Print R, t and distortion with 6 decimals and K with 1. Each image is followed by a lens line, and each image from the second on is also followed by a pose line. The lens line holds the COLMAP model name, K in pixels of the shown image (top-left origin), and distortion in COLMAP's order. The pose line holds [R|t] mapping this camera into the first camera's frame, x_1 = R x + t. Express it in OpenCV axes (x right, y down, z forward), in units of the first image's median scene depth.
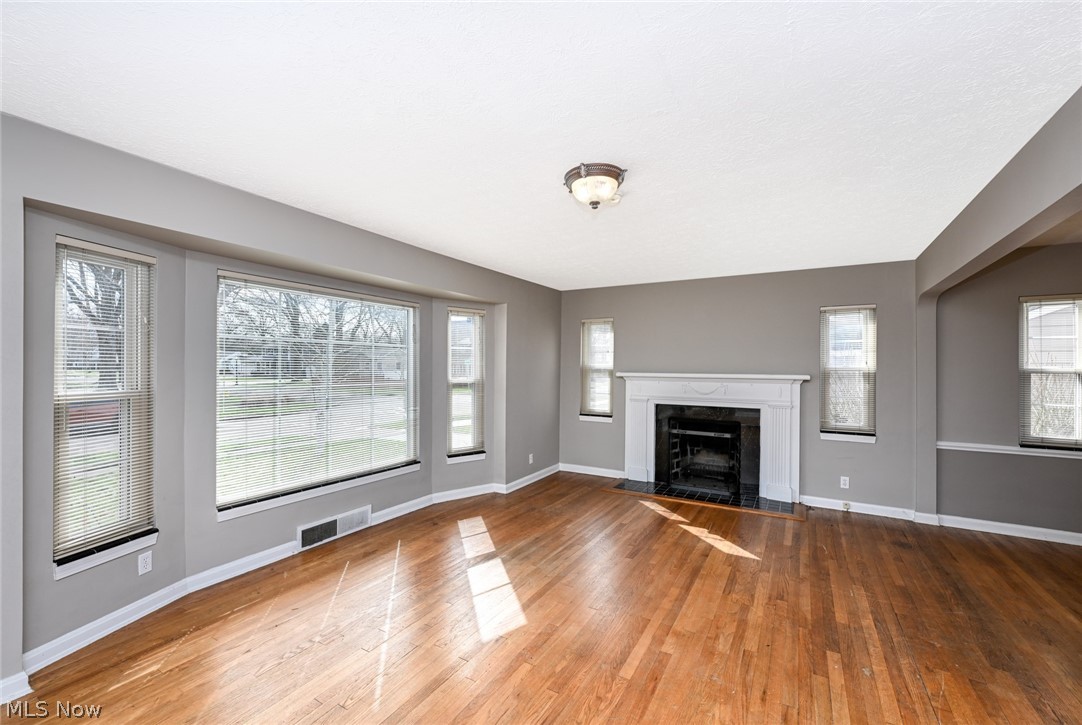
lens RADIAL K [[441.9, 0, 538.9], [0, 441.9, 365.7], [0, 0, 1]] dist [0.000329, -0.000002]
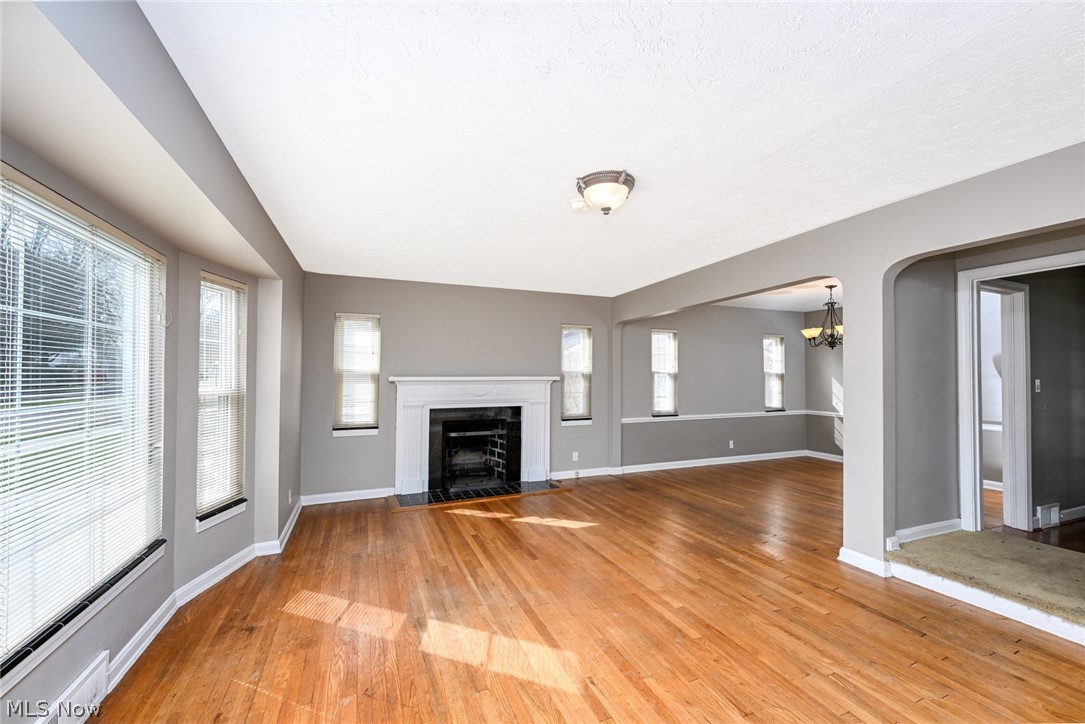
lens RADIAL K [[438.4, 0, 544.7], [0, 438.4, 365.0], [0, 0, 1]] dist [-0.001195, -0.000128]
pose [[0.593715, 0.009727, 0.804617, -0.441975], [0.001136, 0.999916, -0.012926, 0.004512], [-0.804675, 0.008588, 0.593653, 0.290851]]
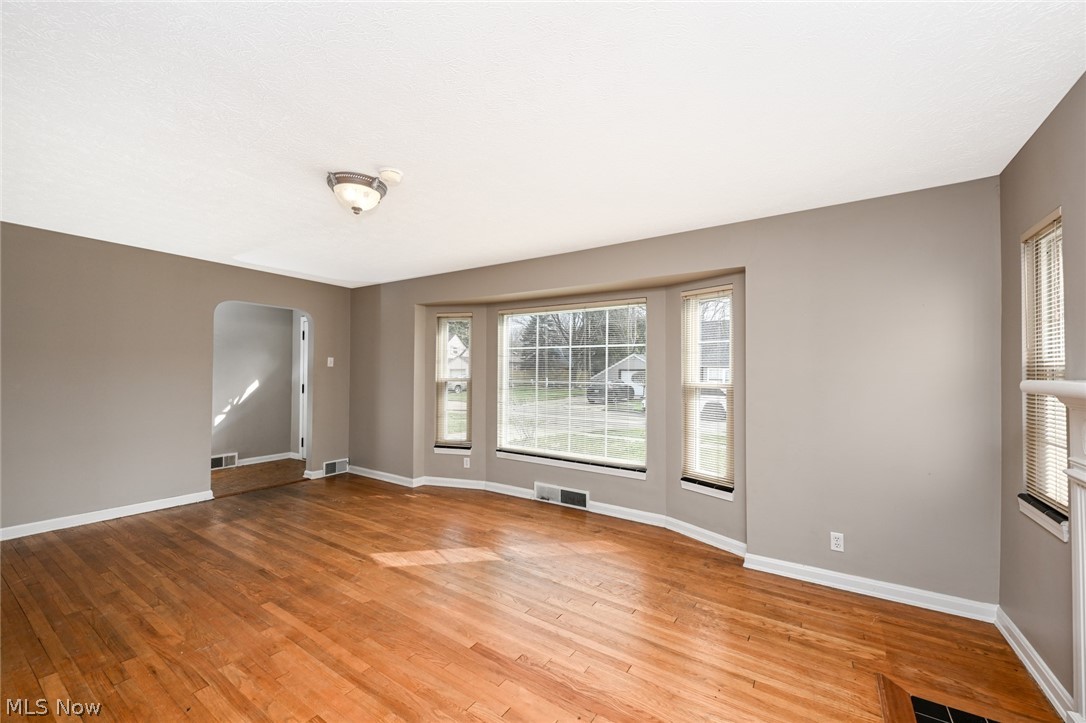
lens RADIAL K [[433.5, 0, 541.4], [0, 433.5, 364.6], [0, 0, 1]] dist [-0.000763, 0.000047]
pose [[-0.050532, -0.014354, -0.998619, 0.648479], [-0.001418, 0.999897, -0.014300, 0.011874], [0.998721, 0.000694, -0.050547, 0.851963]]
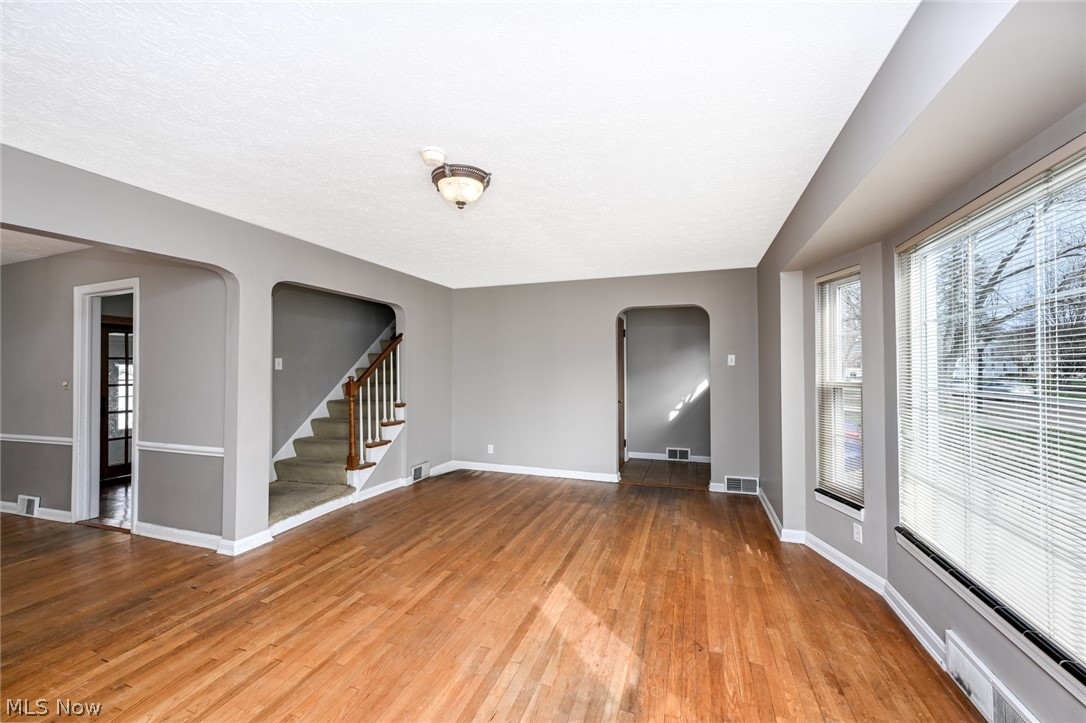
lens RADIAL K [[433.5, 0, 541.4], [0, 433.5, 364.6], [0, 0, 1]] dist [-0.000763, 0.000047]
pose [[-0.979960, 0.000245, -0.199195, 0.080991], [0.003310, 0.999881, -0.015050, 0.013676], [0.199167, -0.015407, -0.979844, 1.145636]]
